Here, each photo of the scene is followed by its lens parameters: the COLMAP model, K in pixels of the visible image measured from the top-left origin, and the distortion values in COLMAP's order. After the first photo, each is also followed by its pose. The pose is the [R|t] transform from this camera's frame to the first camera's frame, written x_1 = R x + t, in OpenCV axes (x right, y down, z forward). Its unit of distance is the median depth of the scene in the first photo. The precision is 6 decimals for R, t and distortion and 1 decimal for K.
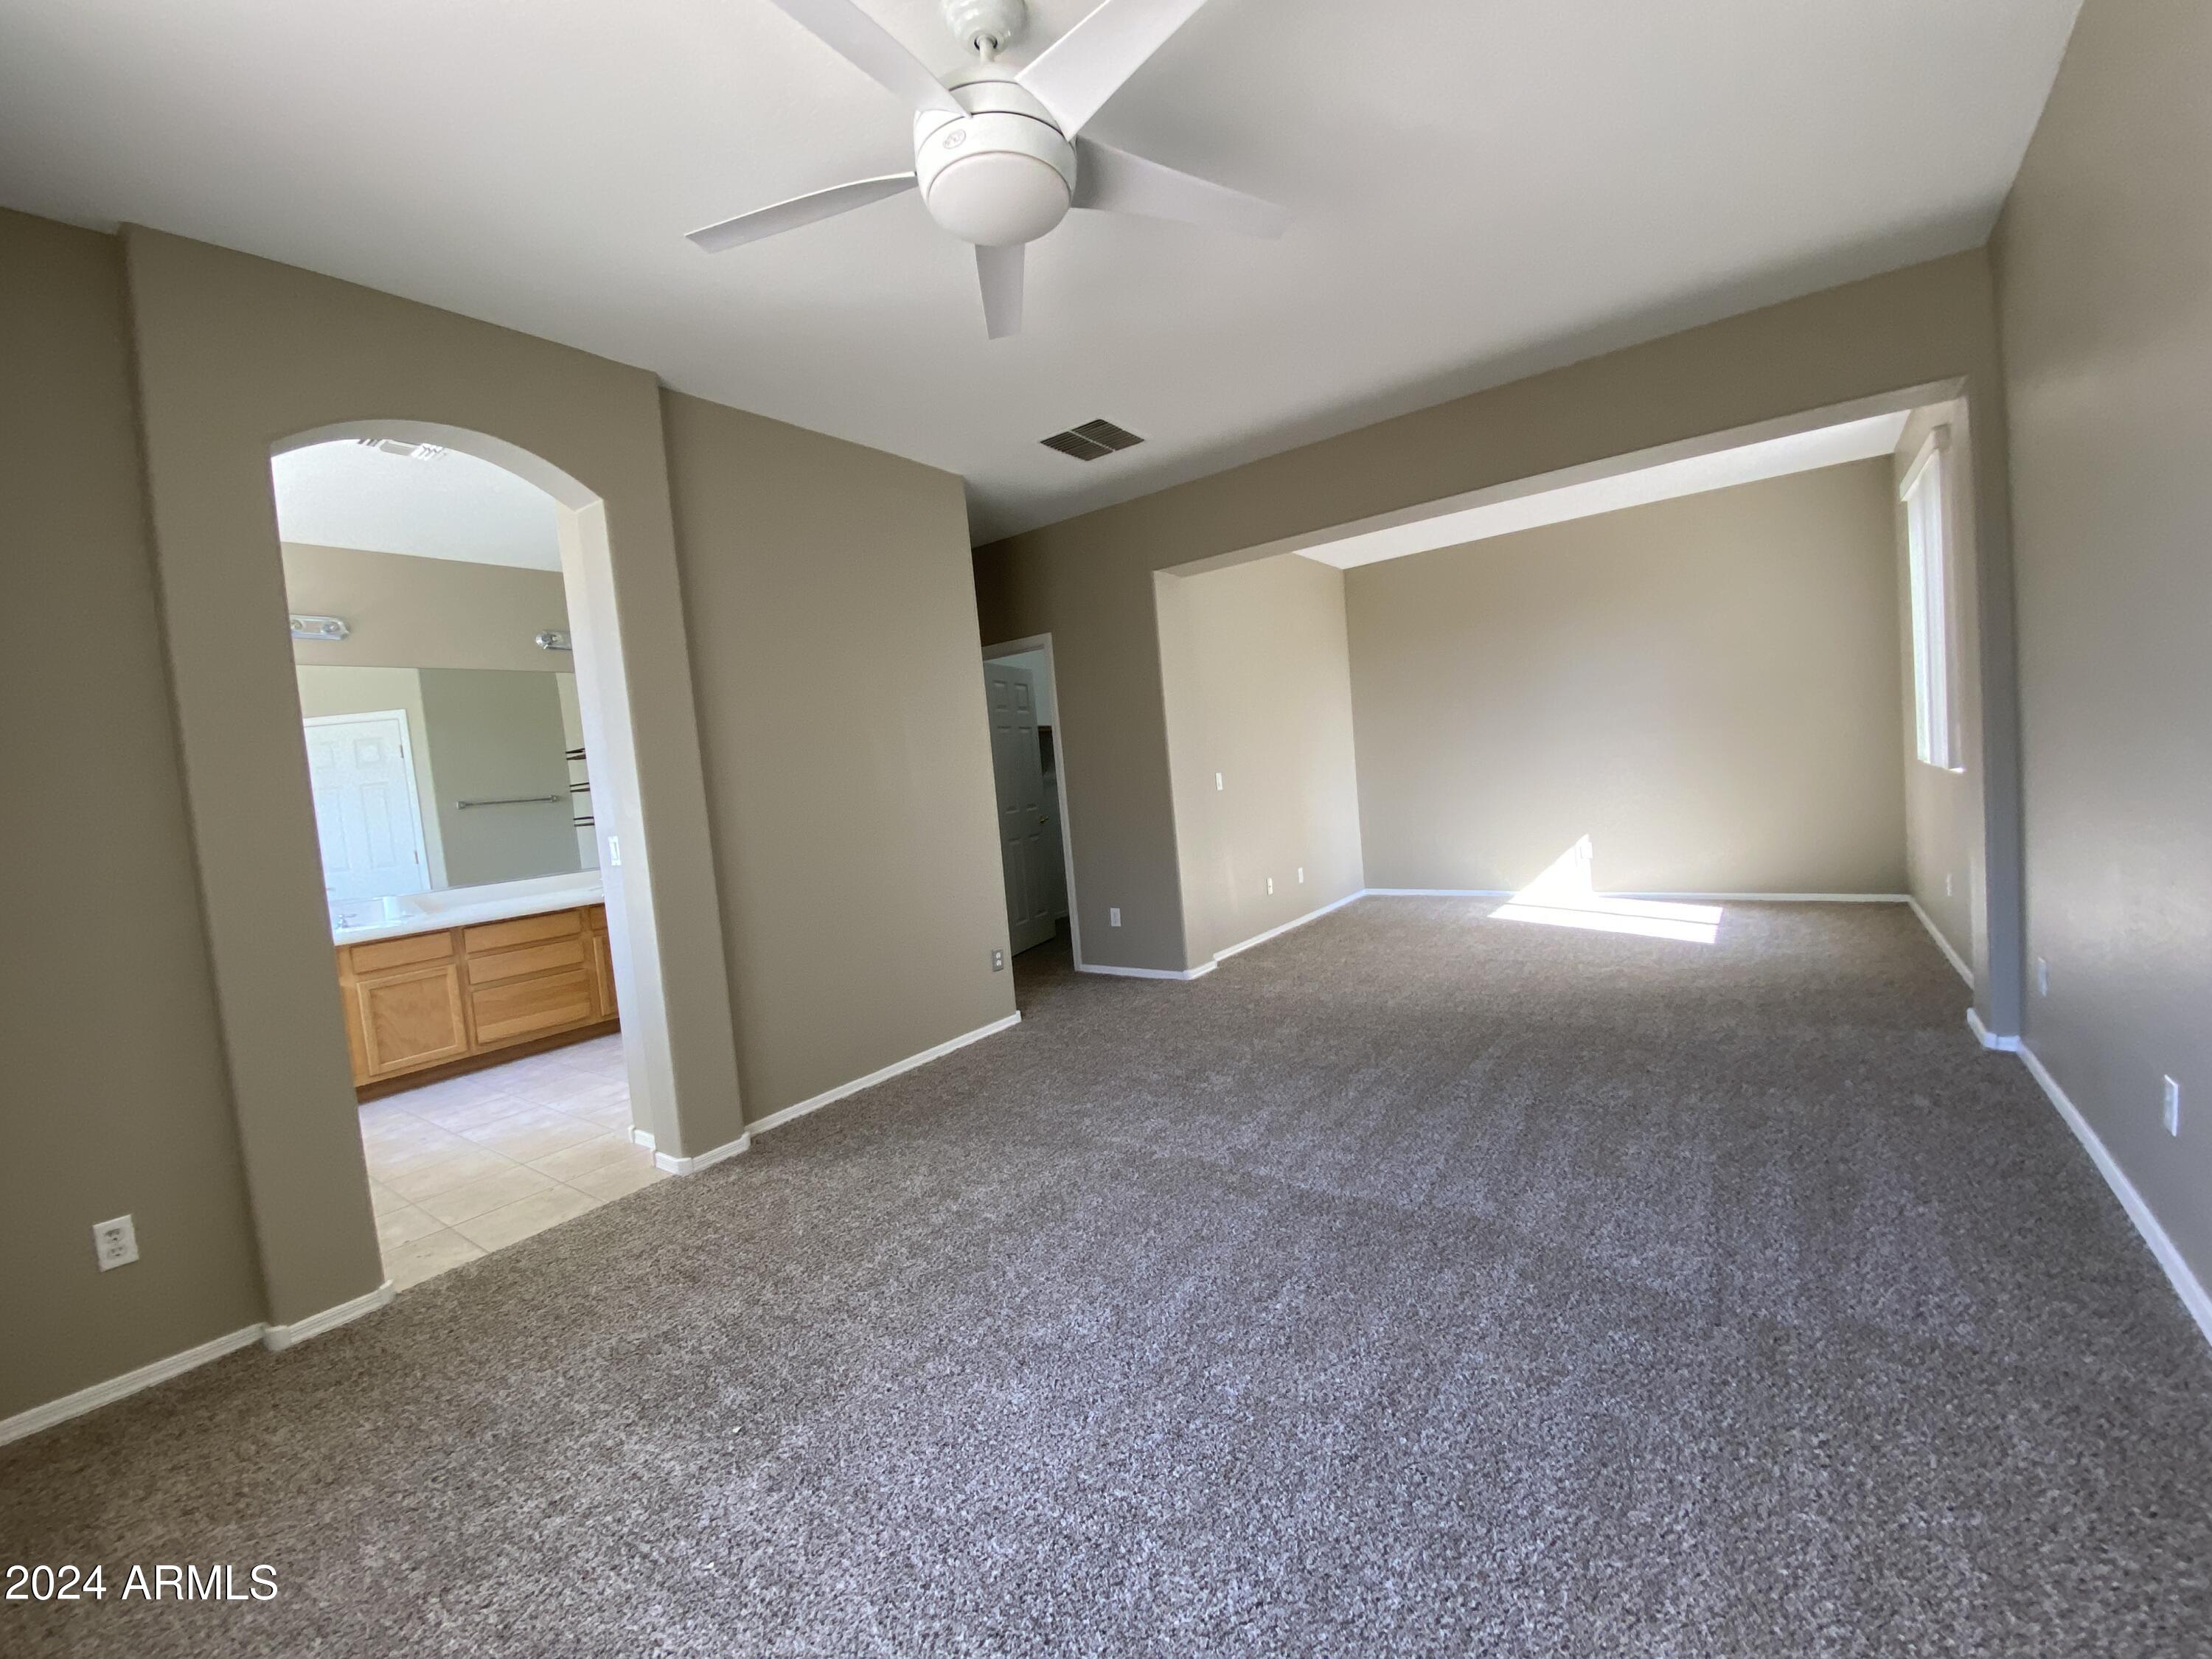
lens RADIAL K [[901.4, 0, 1108.1], [0, 901.4, 822.8], [0, 0, 1]] dist [-0.002399, -0.000631]
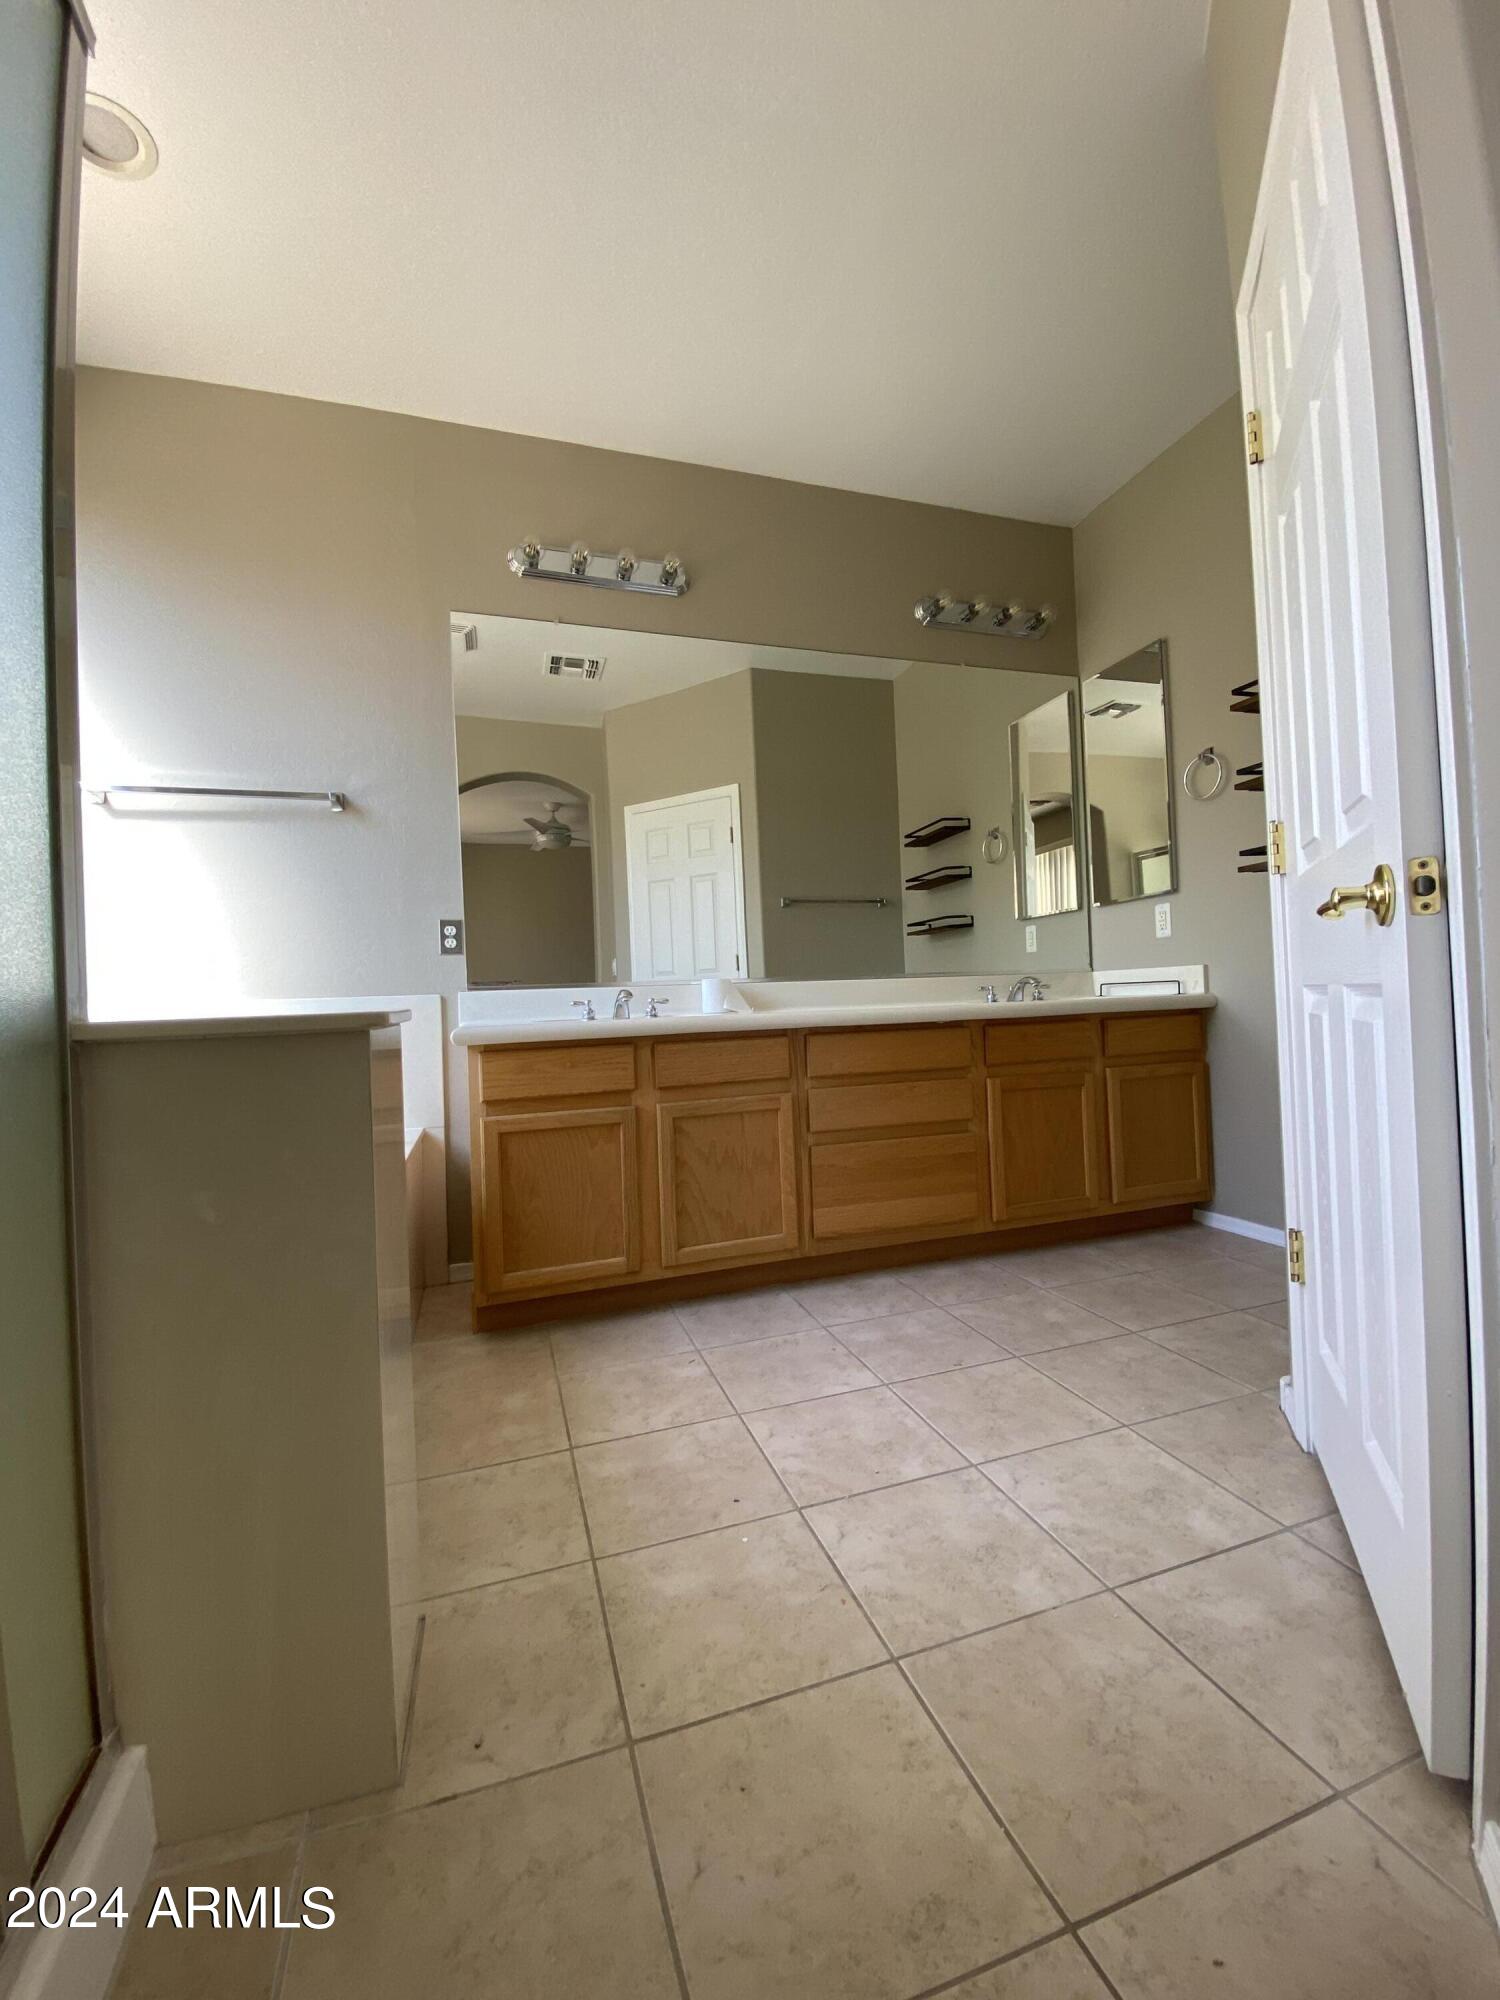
lens RADIAL K [[815.0, 0, 750.0], [0, 815.0, 1000.0], [0, 0, 1]] dist [-0.002399, -0.000631]
pose [[0.808076, 0.049995, -0.586953, -0.445972], [-0.064729, 0.997894, -0.004115, 0.101927], [0.585512, 0.041318, 0.809610, 0.562986]]
